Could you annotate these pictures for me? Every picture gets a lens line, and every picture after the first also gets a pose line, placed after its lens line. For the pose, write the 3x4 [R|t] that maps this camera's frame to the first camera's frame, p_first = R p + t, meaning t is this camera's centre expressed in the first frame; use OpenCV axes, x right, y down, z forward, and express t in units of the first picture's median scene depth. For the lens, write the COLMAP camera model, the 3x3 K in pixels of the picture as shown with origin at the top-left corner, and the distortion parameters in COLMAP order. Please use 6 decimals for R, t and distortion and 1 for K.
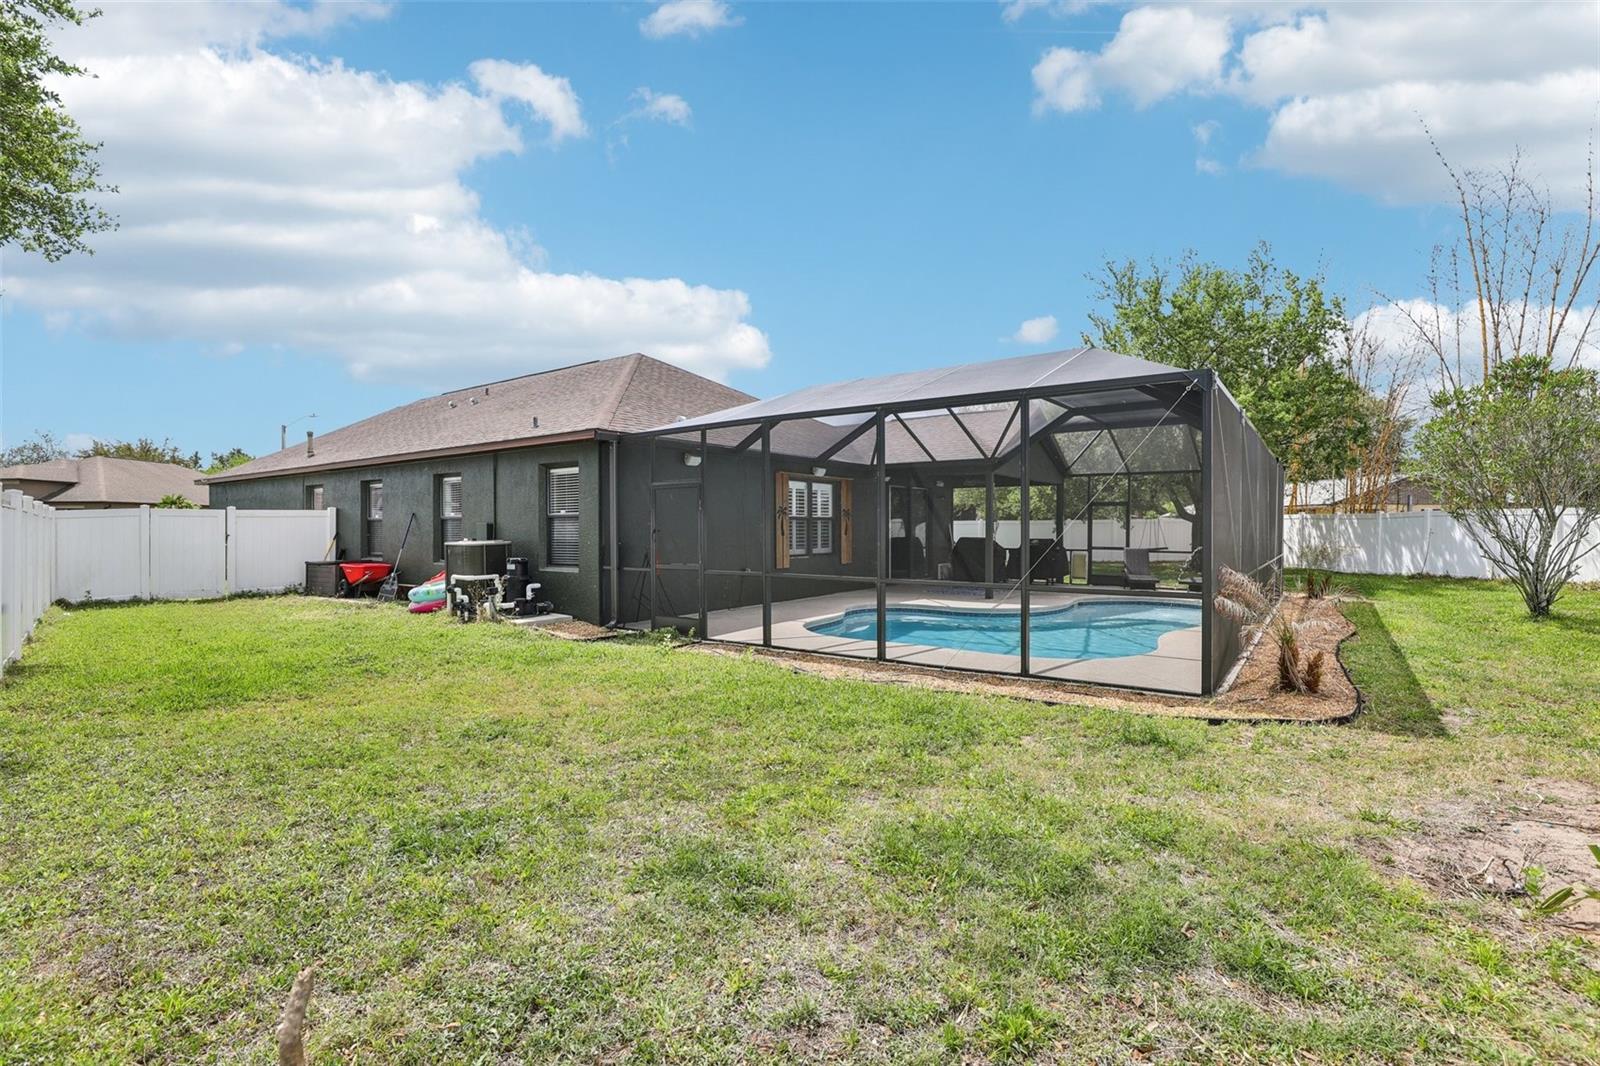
lens RADIAL K [[738.2, 0, 803.3], [0, 738.2, 532.7], [0, 0, 1]] dist [-0.031516, 0.009412]
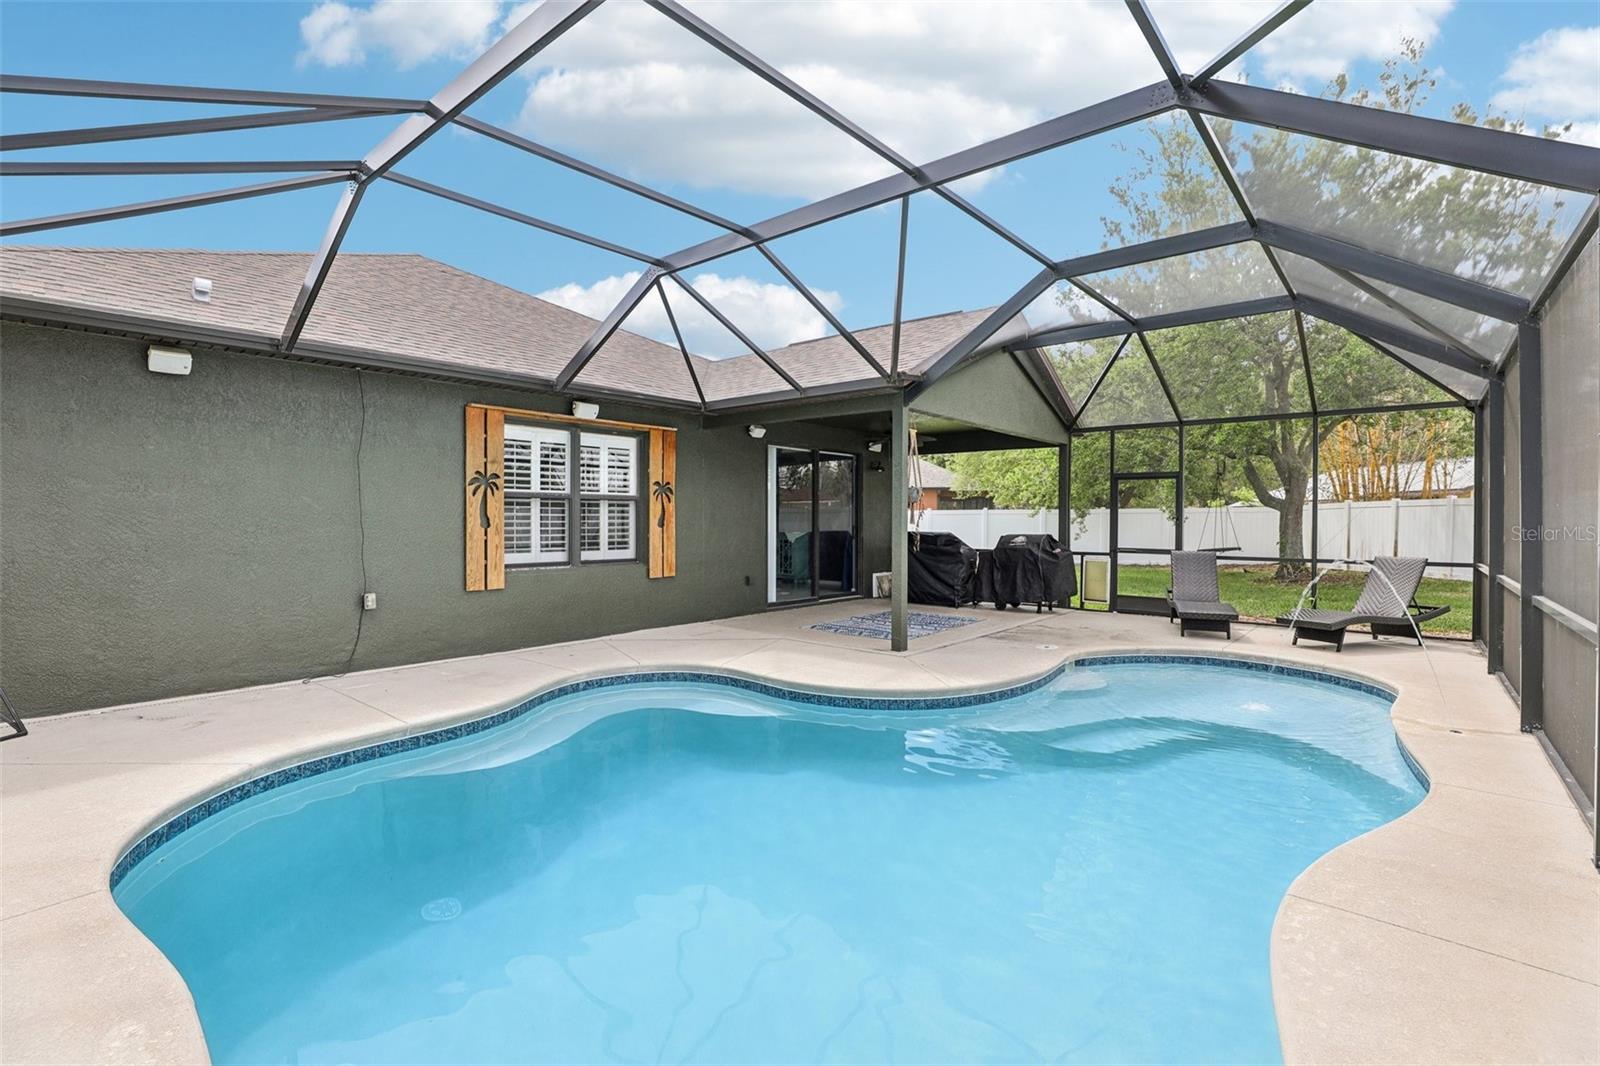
lens RADIAL K [[738.2, 0, 792.9], [0, 738.2, 529.7], [0, 0, 1]] dist [-0.031516, 0.009412]
pose [[0.997126, 0.009873, -0.075115, 0.182969], [-0.009117, 0.999904, 0.010407, -0.001733], [0.075211, -0.009693, 0.997121, 0.400049]]
